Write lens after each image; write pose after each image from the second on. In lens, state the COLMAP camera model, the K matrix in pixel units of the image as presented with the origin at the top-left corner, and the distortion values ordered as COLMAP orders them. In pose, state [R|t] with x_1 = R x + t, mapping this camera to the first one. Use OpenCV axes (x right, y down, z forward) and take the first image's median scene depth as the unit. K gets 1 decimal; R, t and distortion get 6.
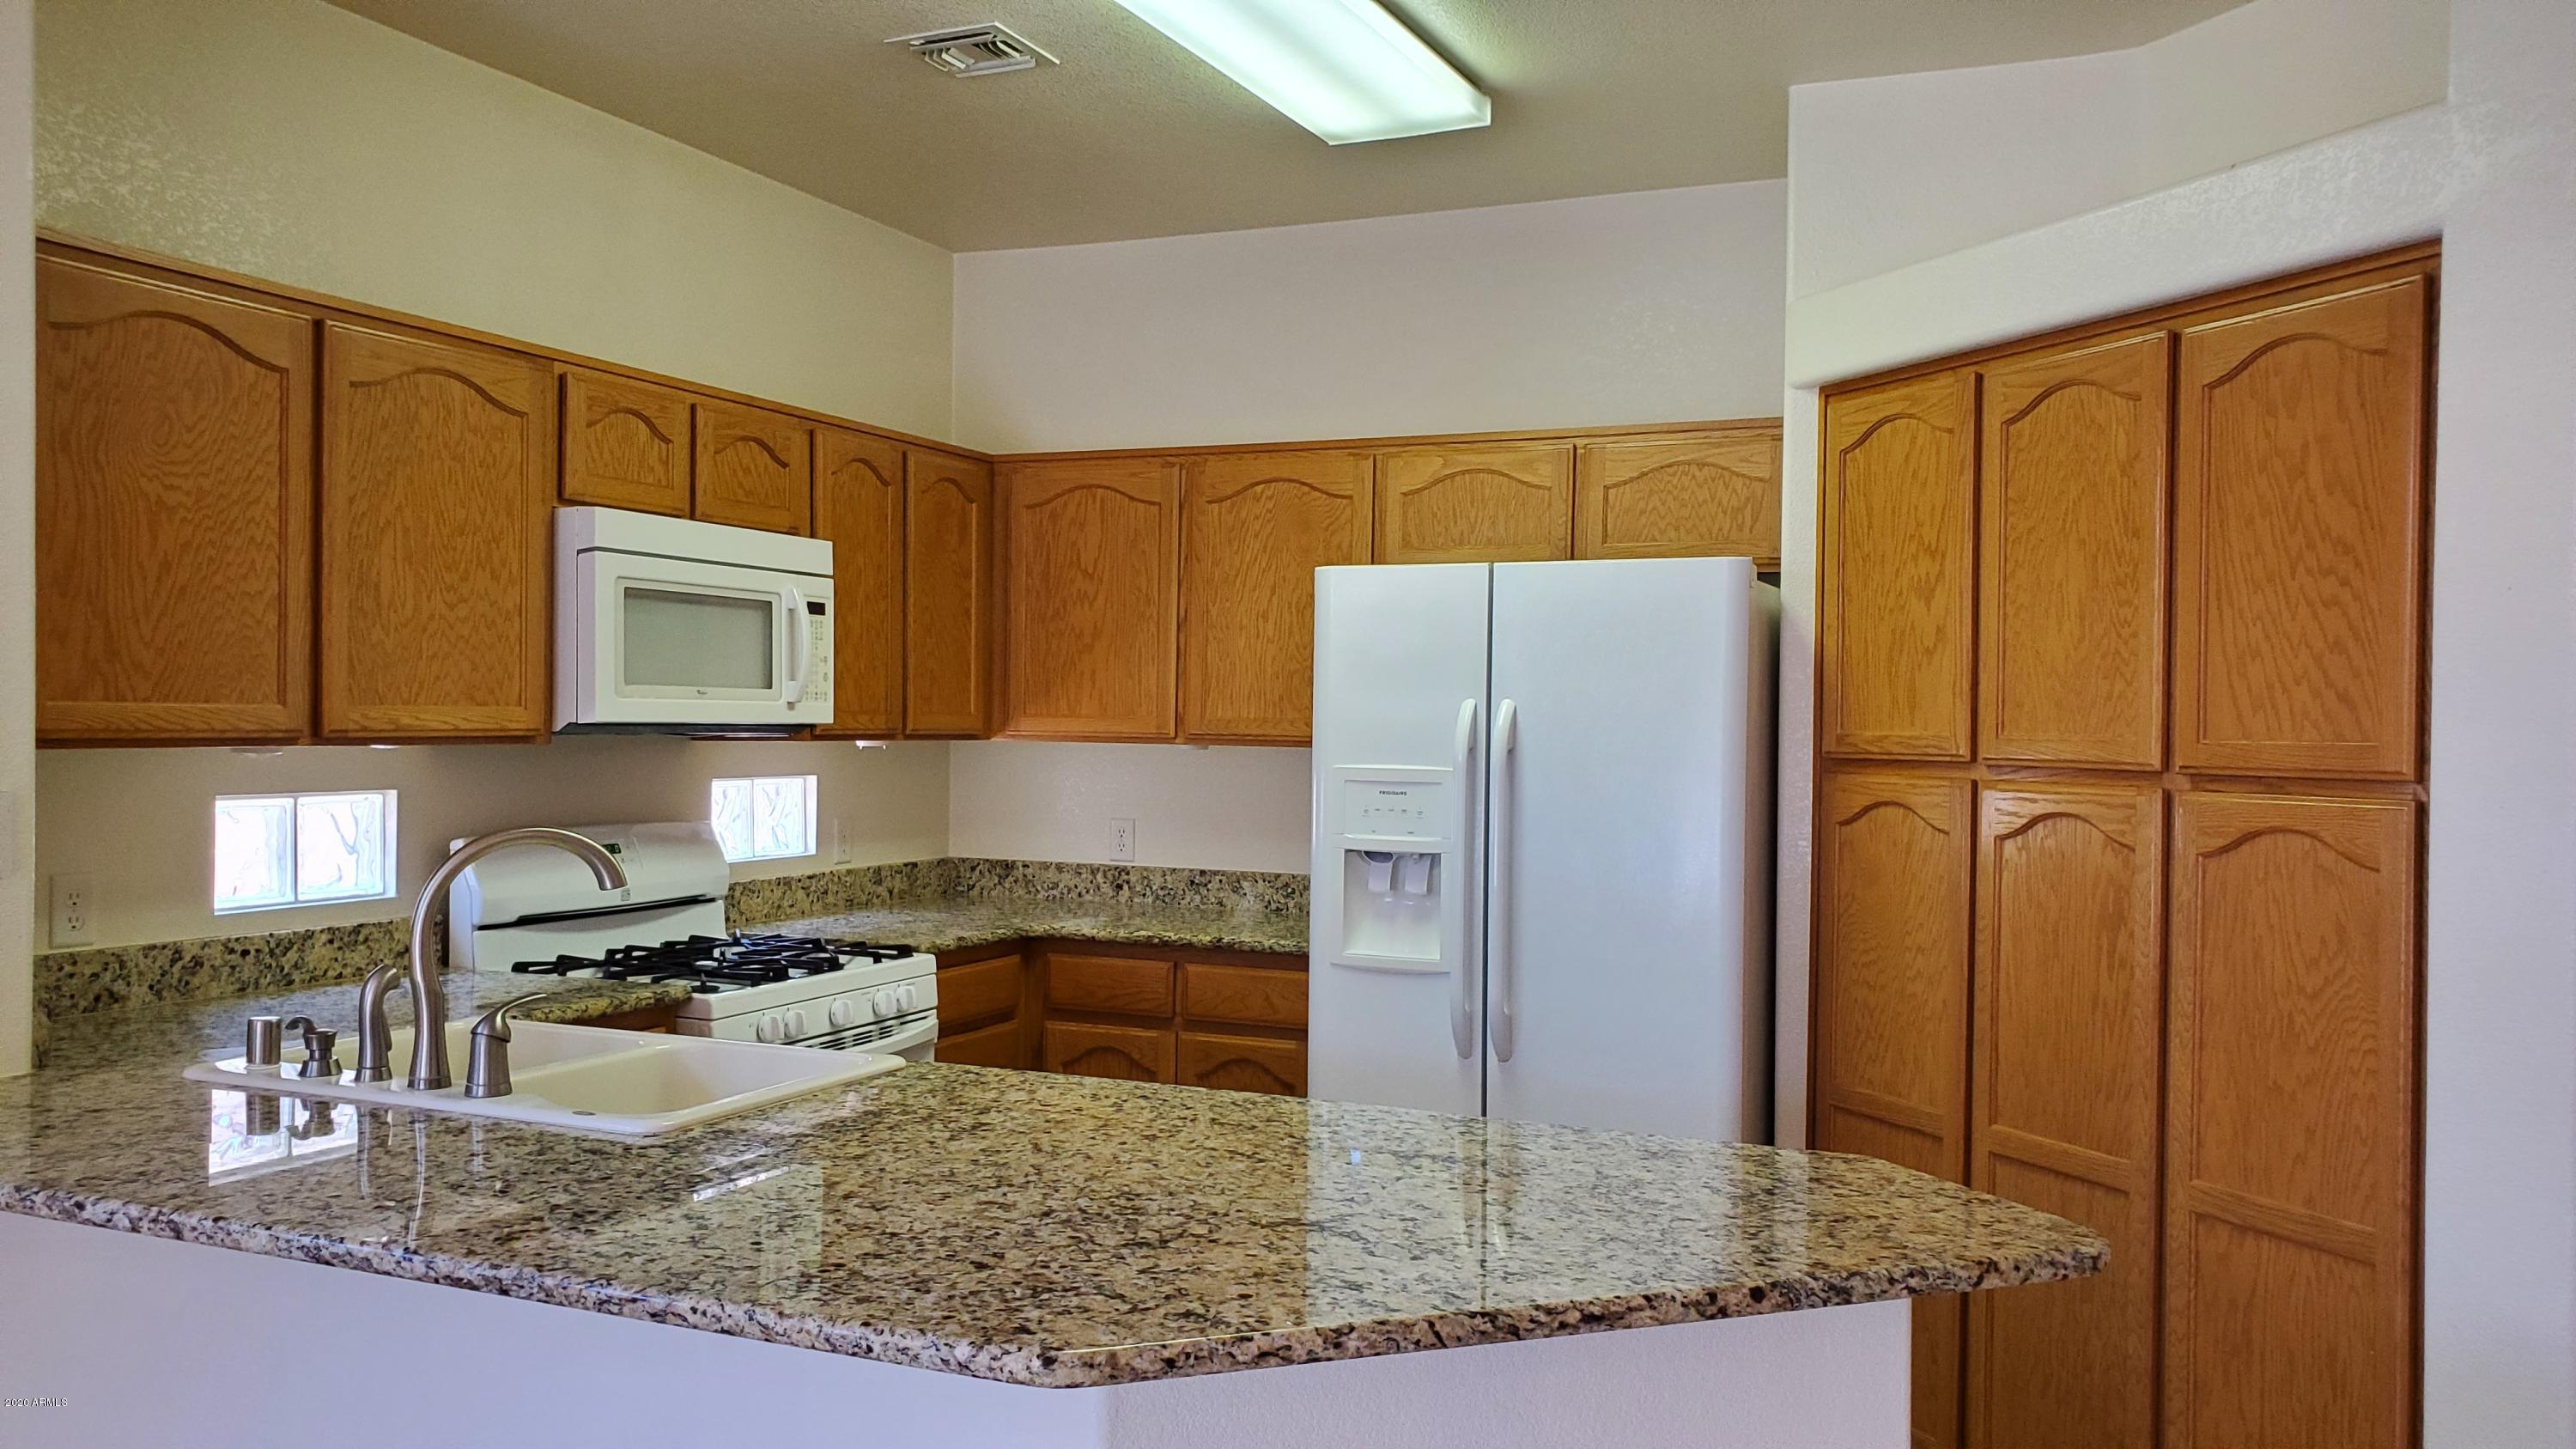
lens RADIAL K [[2021.4, 0, 1236.6], [0, 2021.4, 737.6], [0, 0, 1]] dist [0.004183, 0.009852]
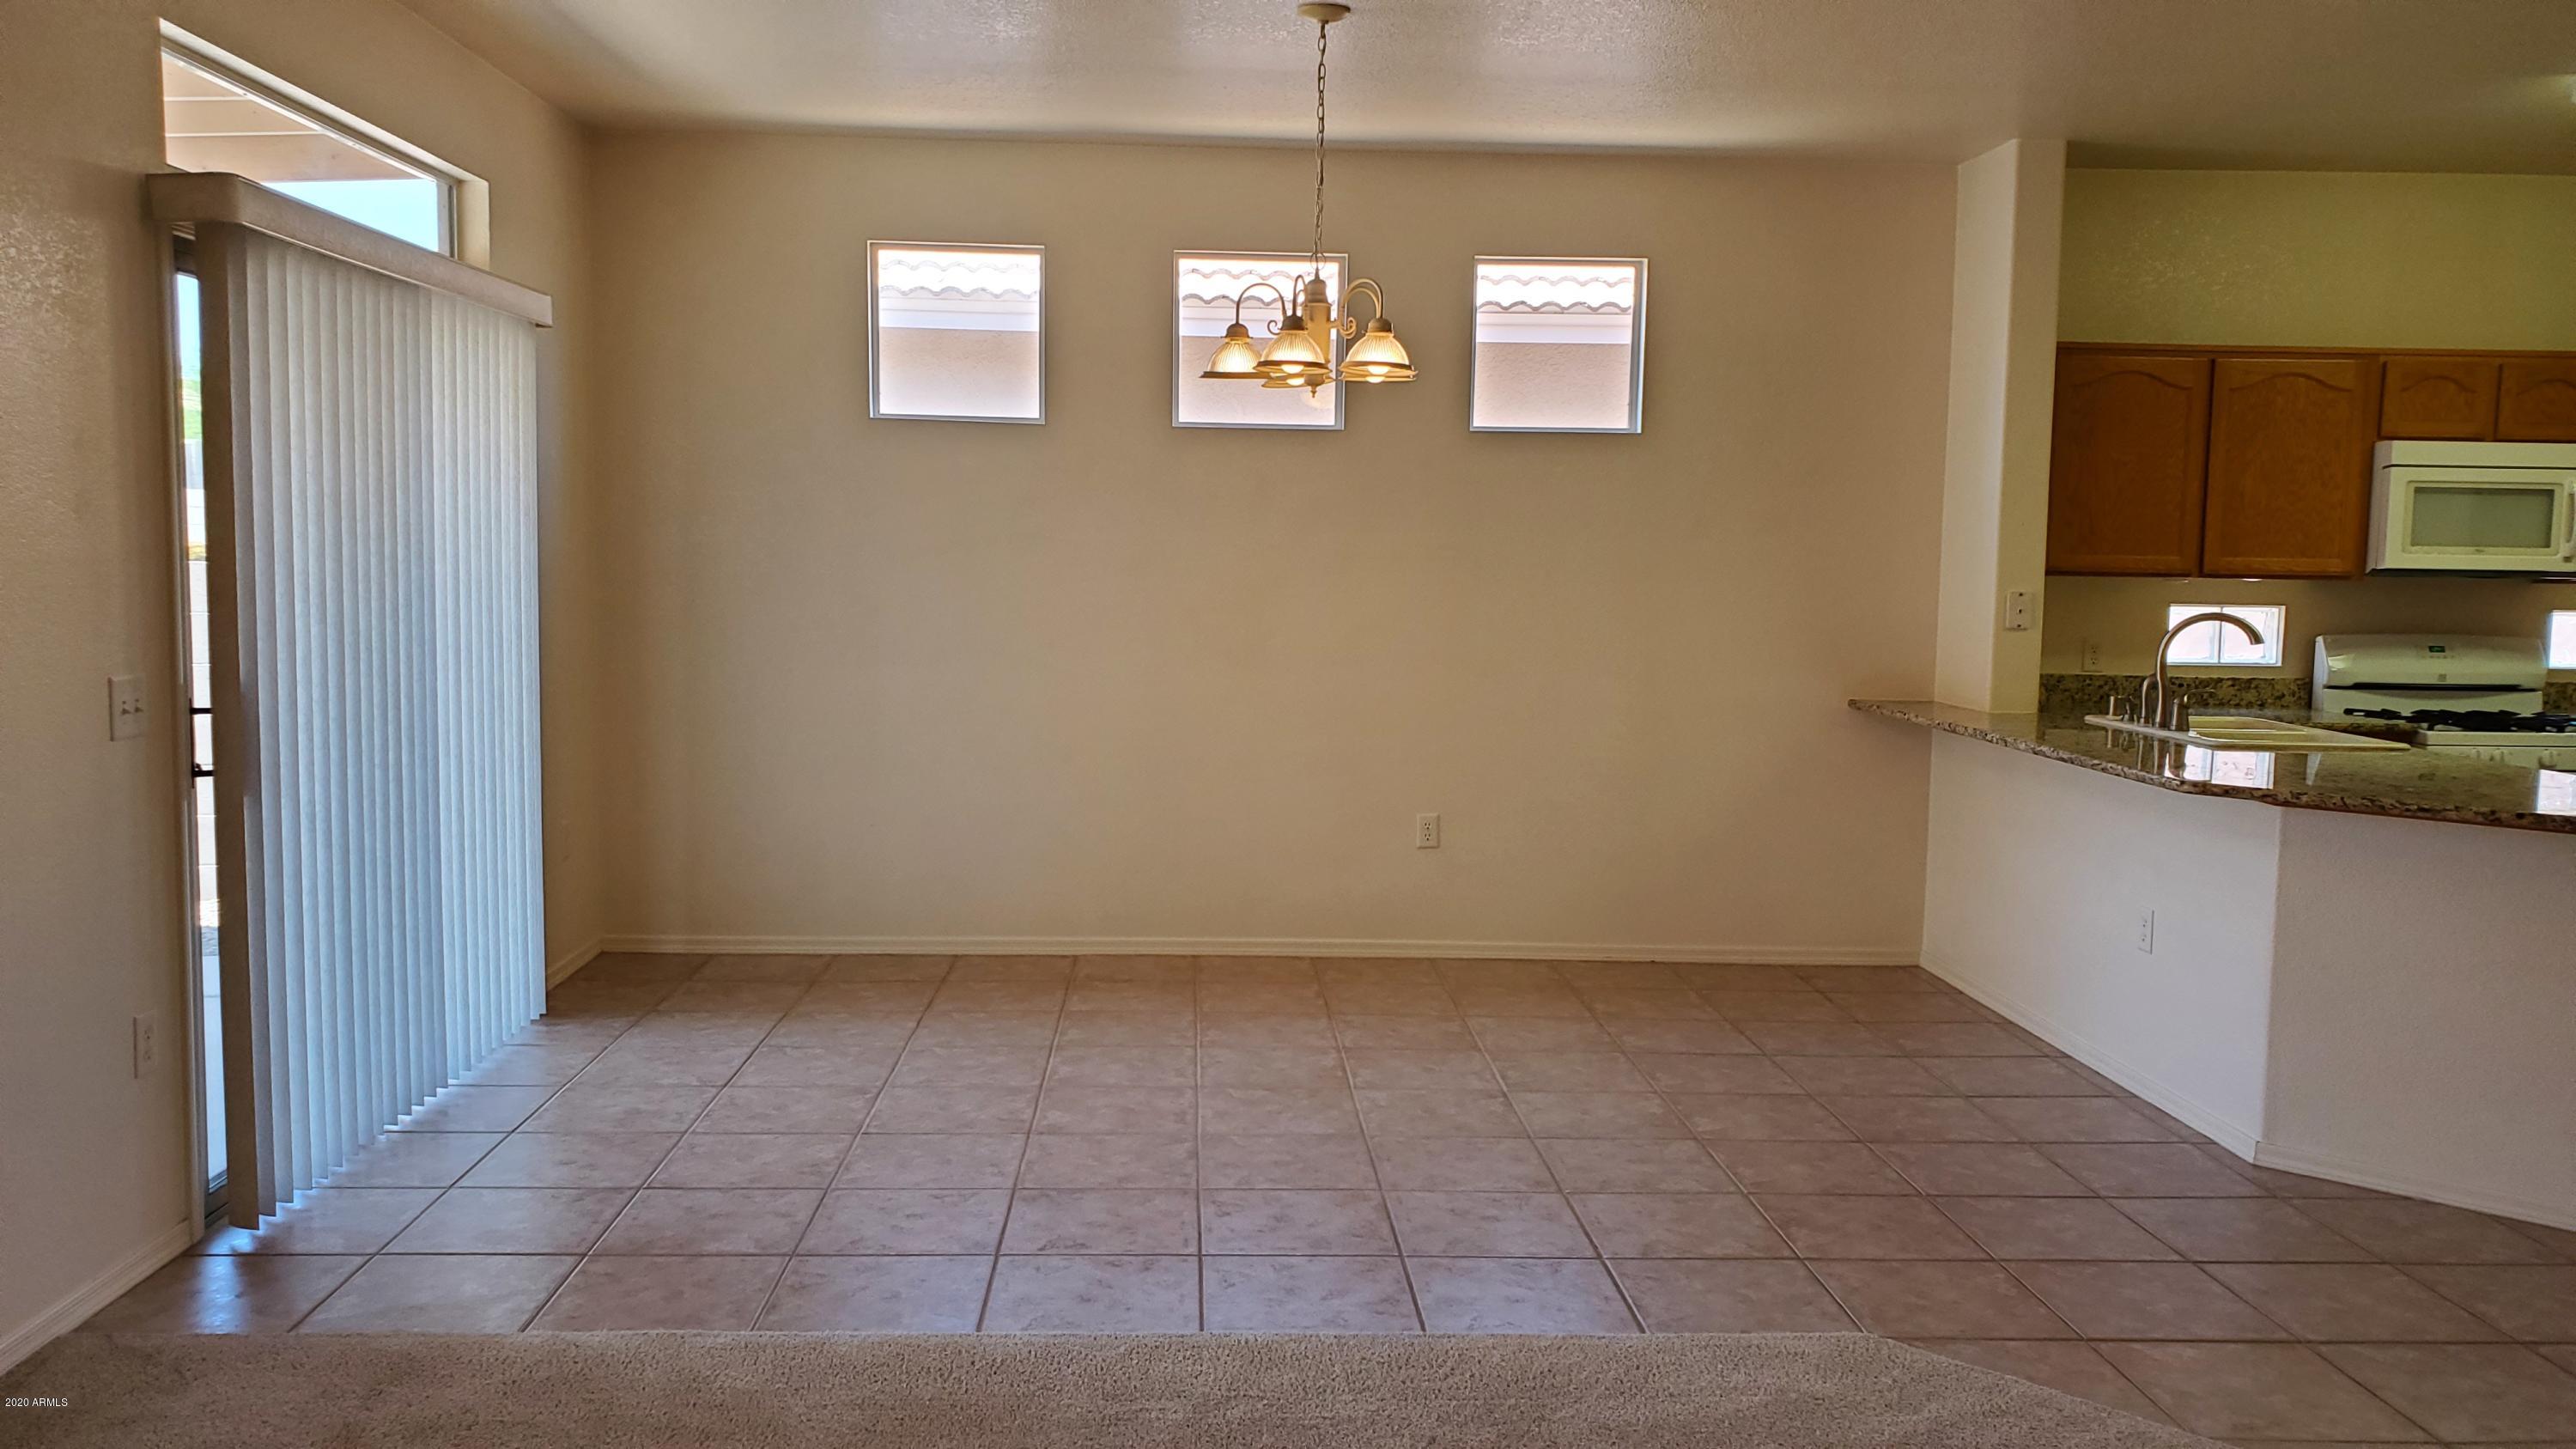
lens RADIAL K [[2021.4, 0, 1275.6], [0, 2021.4, 725.5], [0, 0, 1]] dist [0.004183, 0.009852]
pose [[0.462892, 0.080475, -0.882754, 0.801313], [-0.021391, 0.996594, 0.079636, 0.008930], [0.886157, -0.017980, 0.463037, -0.649280]]
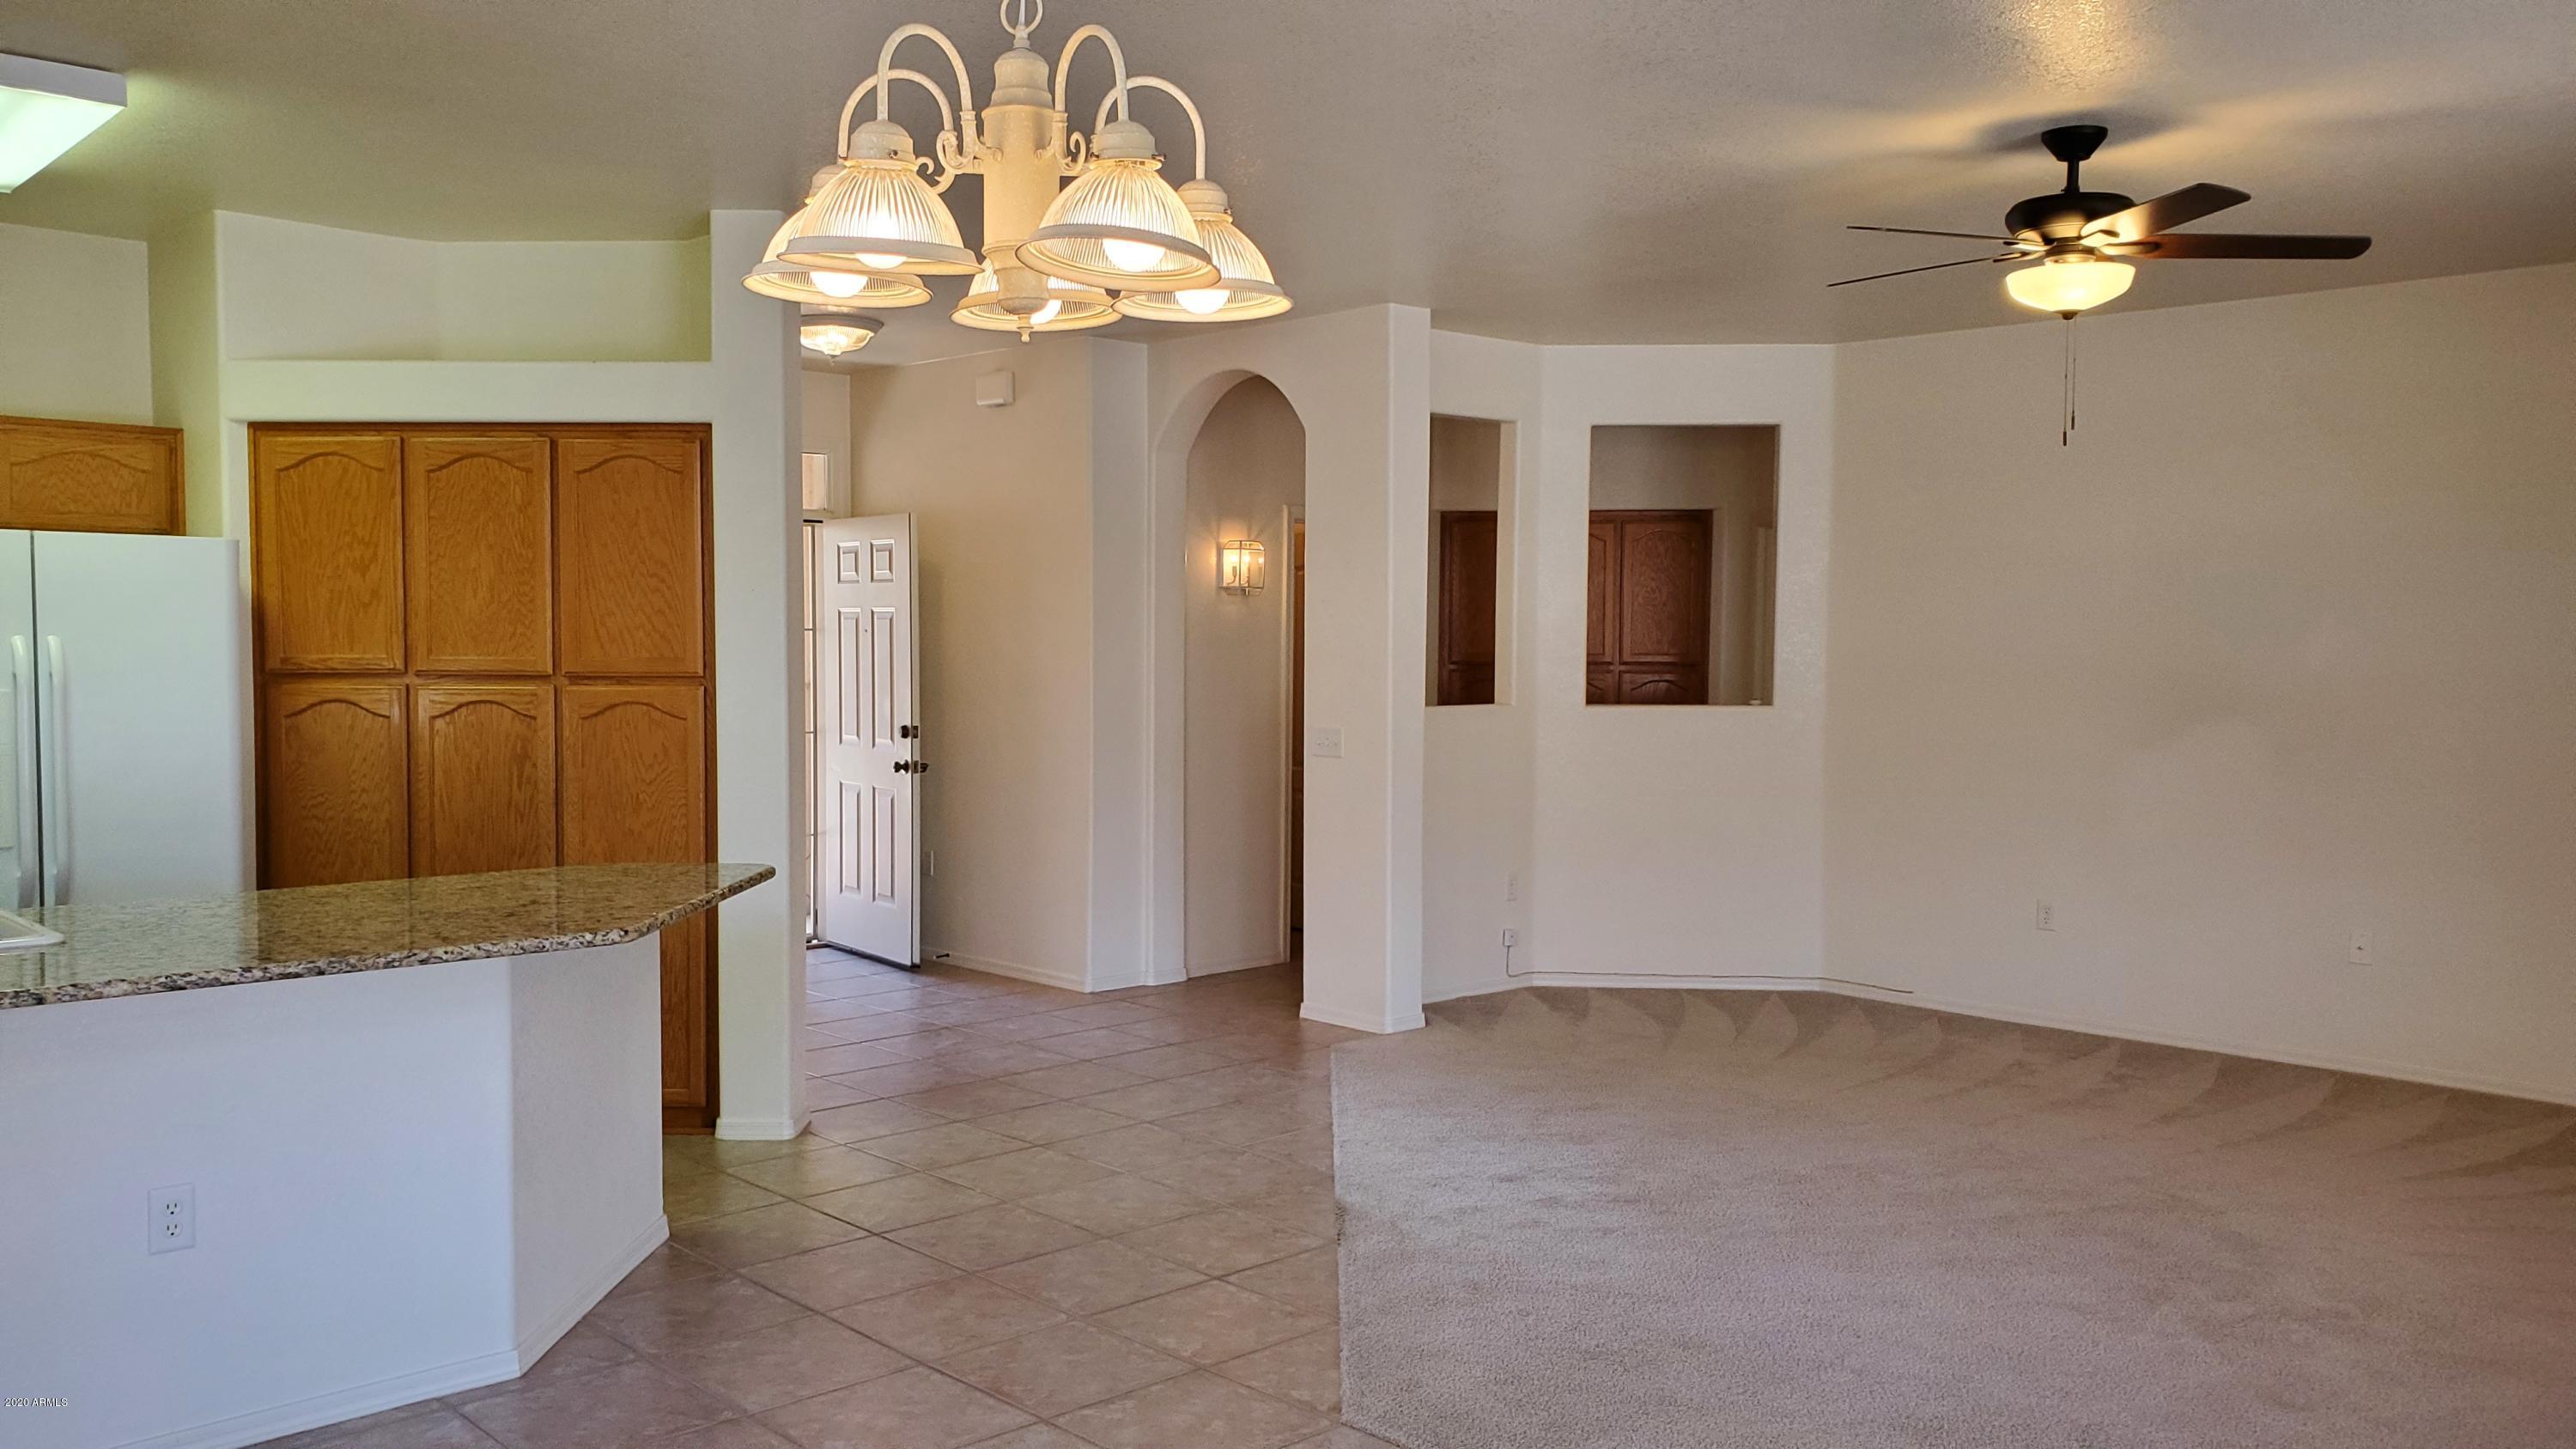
lens RADIAL K [[2021.4, 0, 1273.9], [0, 2021.4, 726.4], [0, 0, 1]] dist [0.004183, 0.009852]
pose [[0.363505, -0.051071, 0.930191, -0.906938], [0.008490, 0.998636, 0.051511, -0.023279], [-0.931554, -0.010827, 0.363443, -0.260292]]
